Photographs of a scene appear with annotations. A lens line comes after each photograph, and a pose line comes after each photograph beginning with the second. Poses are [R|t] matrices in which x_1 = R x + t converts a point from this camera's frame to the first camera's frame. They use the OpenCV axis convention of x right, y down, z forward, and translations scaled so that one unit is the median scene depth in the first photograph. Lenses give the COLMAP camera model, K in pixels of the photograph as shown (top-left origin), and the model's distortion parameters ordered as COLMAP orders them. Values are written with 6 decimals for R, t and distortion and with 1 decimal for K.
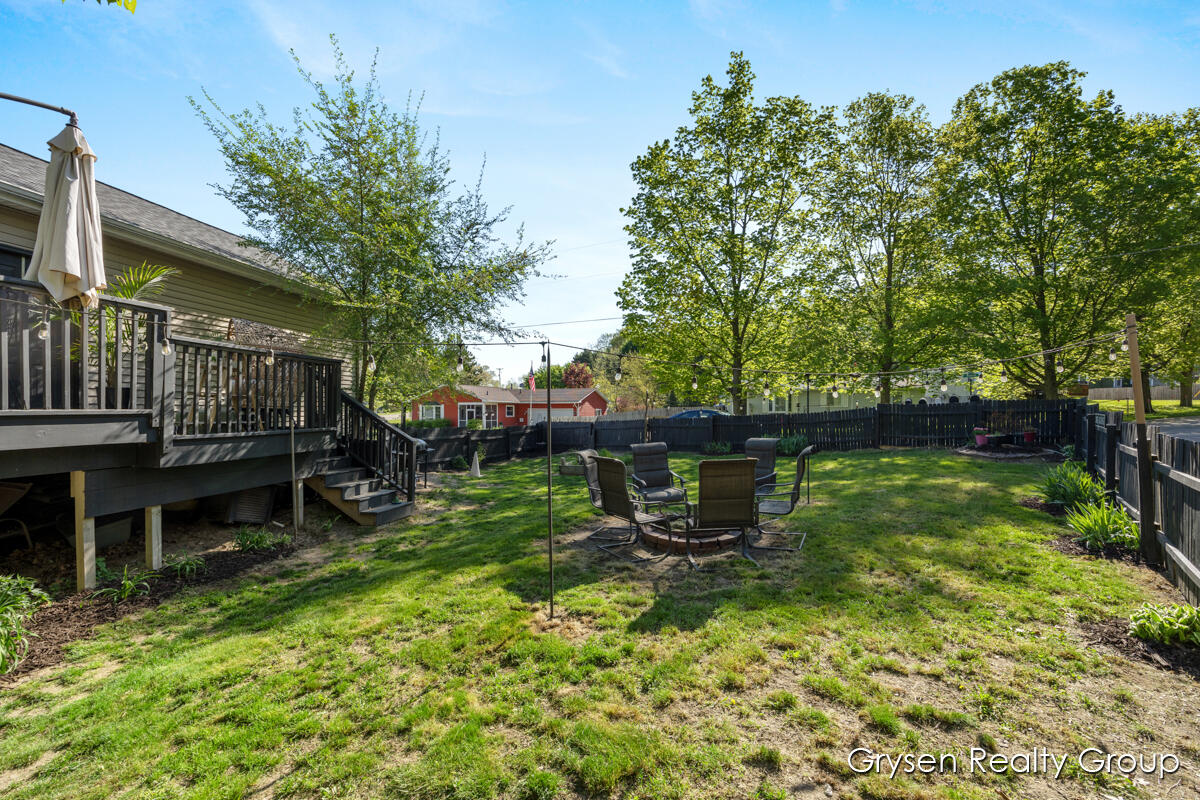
lens RADIAL K [[479.8, 0, 607.0], [0, 479.8, 409.5], [0, 0, 1]] dist [0.001164, 0.000248]
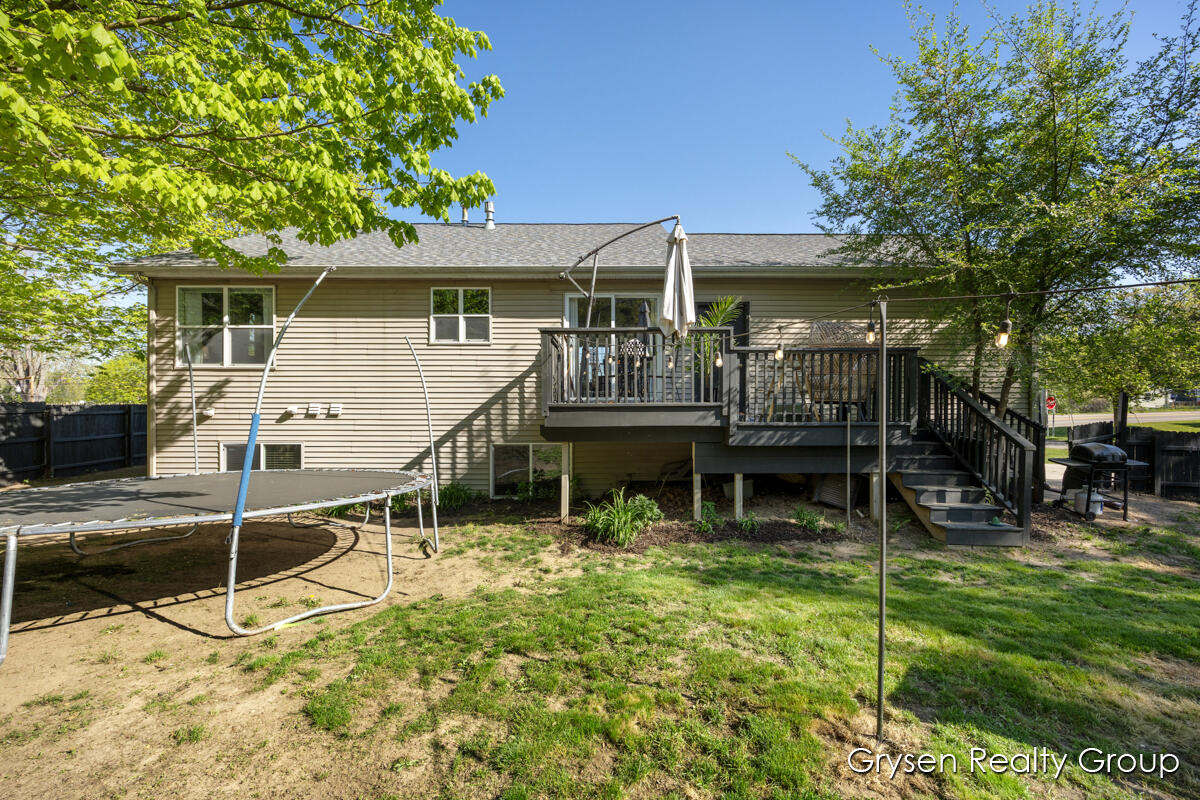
lens RADIAL K [[479.8, 0, 604.7], [0, 479.8, 396.3], [0, 0, 1]] dist [0.001164, 0.000248]
pose [[0.165616, -0.009930, -0.986140, 0.351416], [0.002220, 0.999951, -0.009696, -0.004498], [0.986188, -0.000583, 0.165630, 0.428049]]
